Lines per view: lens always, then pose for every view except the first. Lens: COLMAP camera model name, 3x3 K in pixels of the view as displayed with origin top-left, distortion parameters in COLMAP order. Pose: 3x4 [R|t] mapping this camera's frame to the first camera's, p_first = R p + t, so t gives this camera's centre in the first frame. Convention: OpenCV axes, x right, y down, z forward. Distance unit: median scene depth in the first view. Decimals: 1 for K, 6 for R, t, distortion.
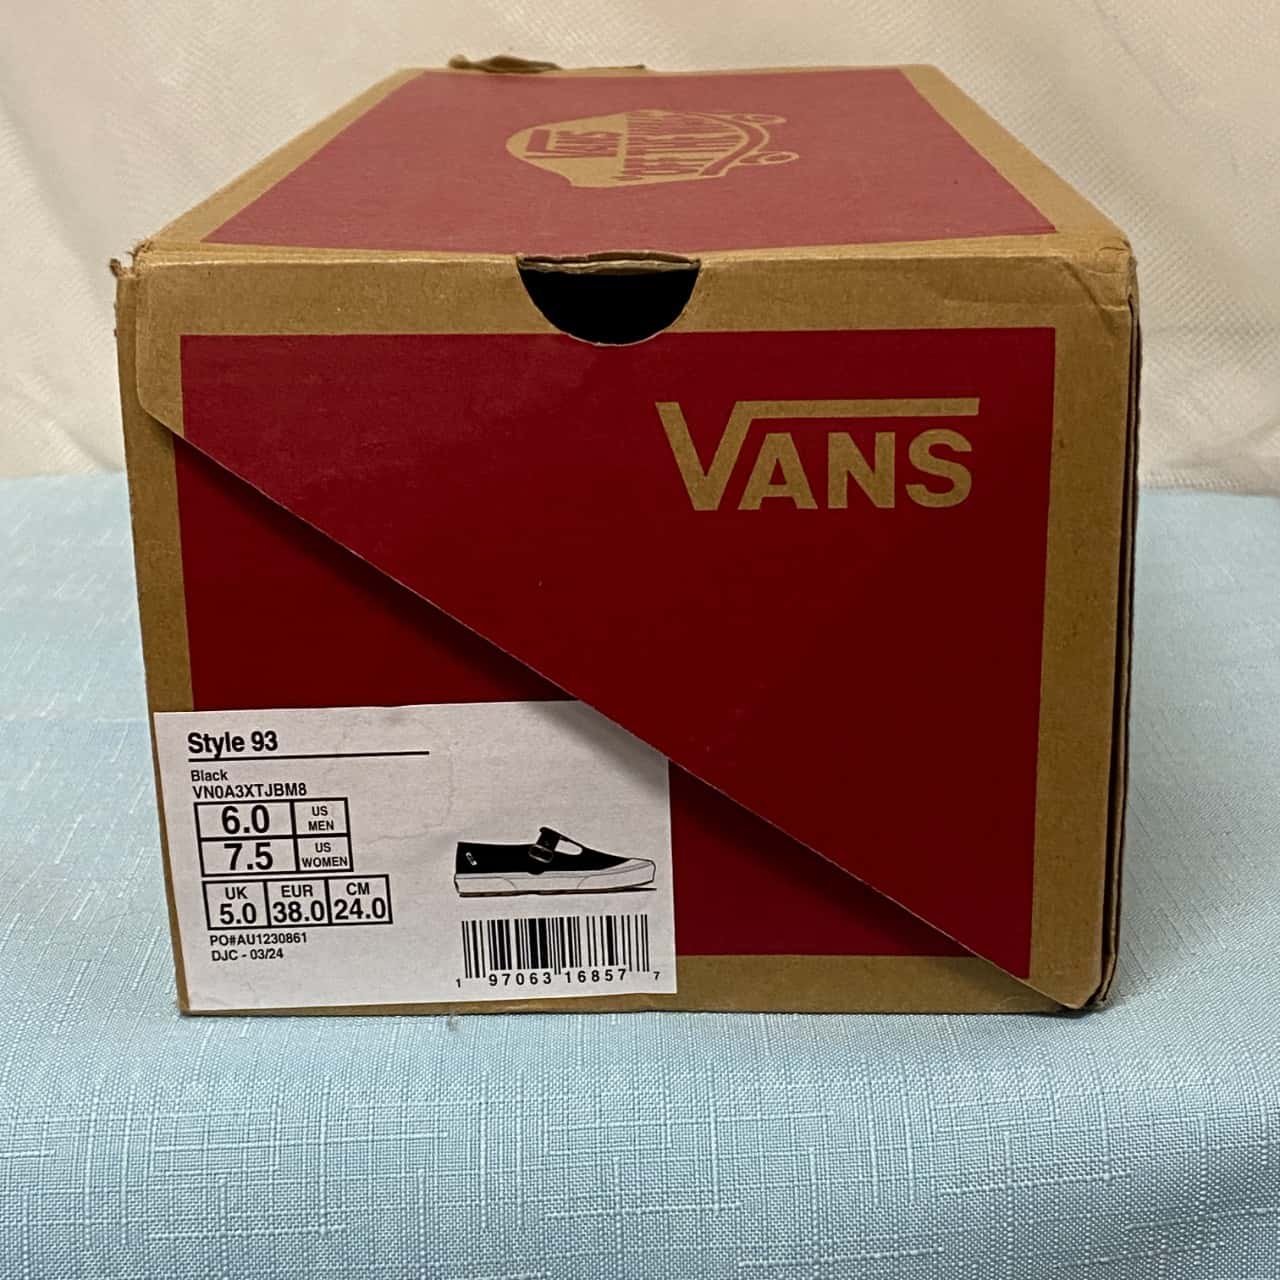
lens RADIAL K [[2647.5, 0, 605.0], [0, 2647.5, 640.1], [0, 0, 1]] dist [0.097806, -0.252521]
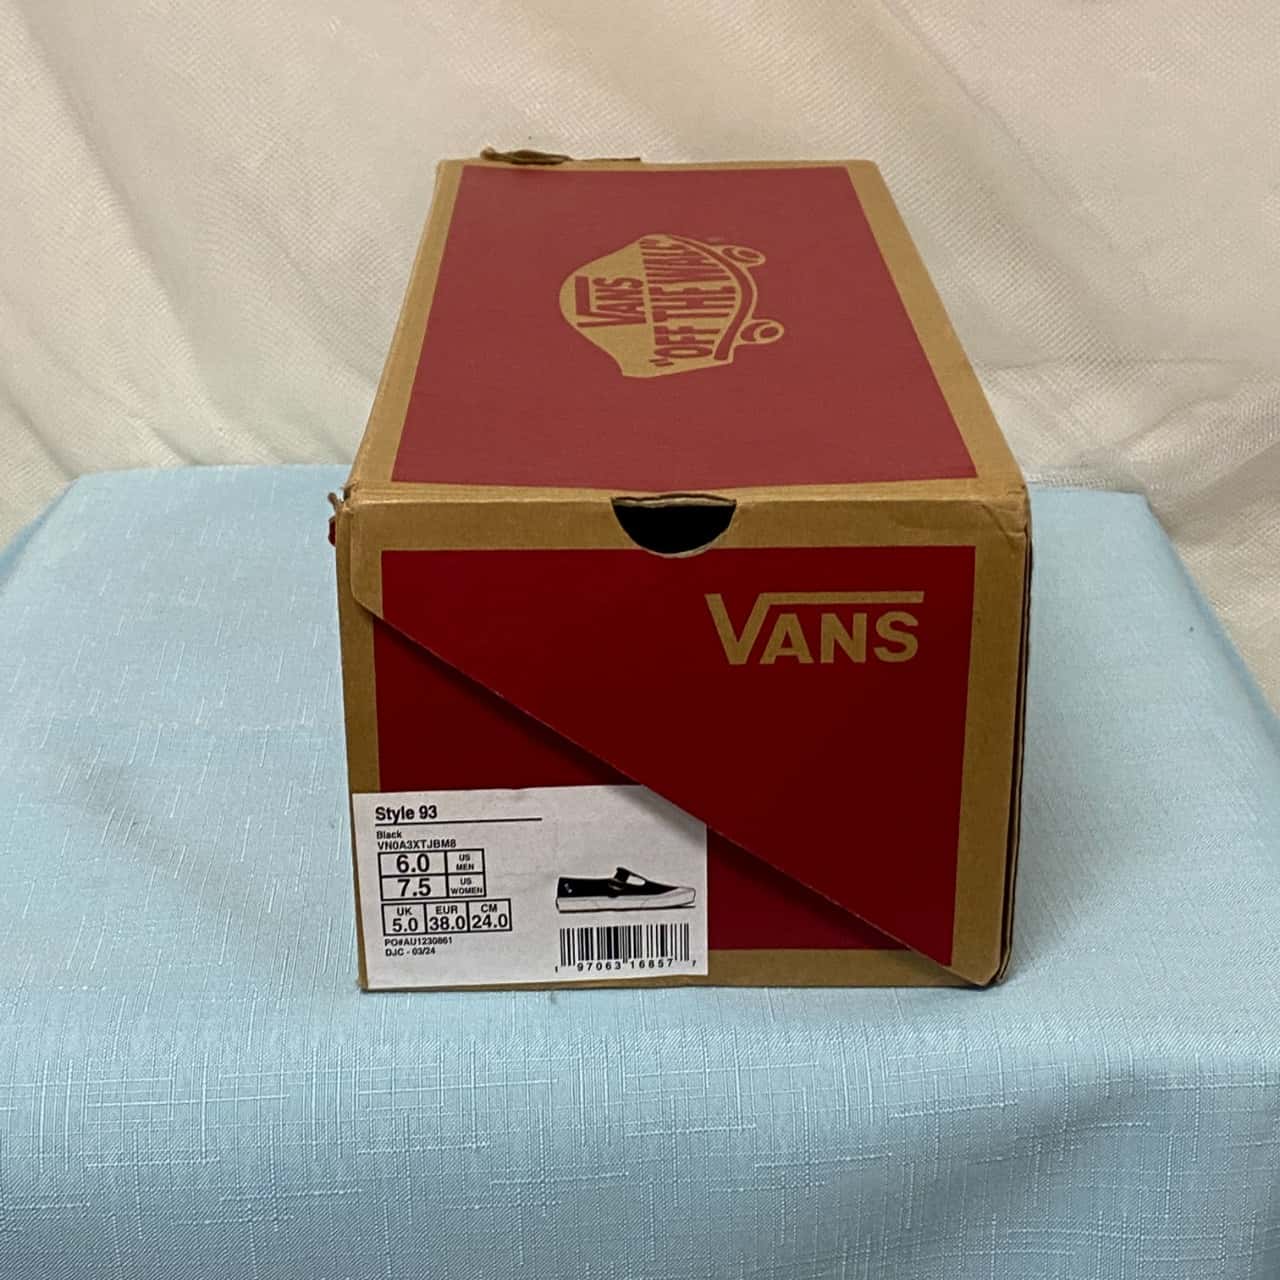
lens RADIAL K [[2522.3, 0, 640.0], [0, 2522.3, 640.0], [0, 0, 1]] dist [0.033764, 0.151707]
pose [[0.999010, -0.000750, 0.044479, -0.073563], [-0.002582, 0.997194, 0.074815, -0.157319], [-0.044410, -0.074856, 0.996205, -0.365169]]
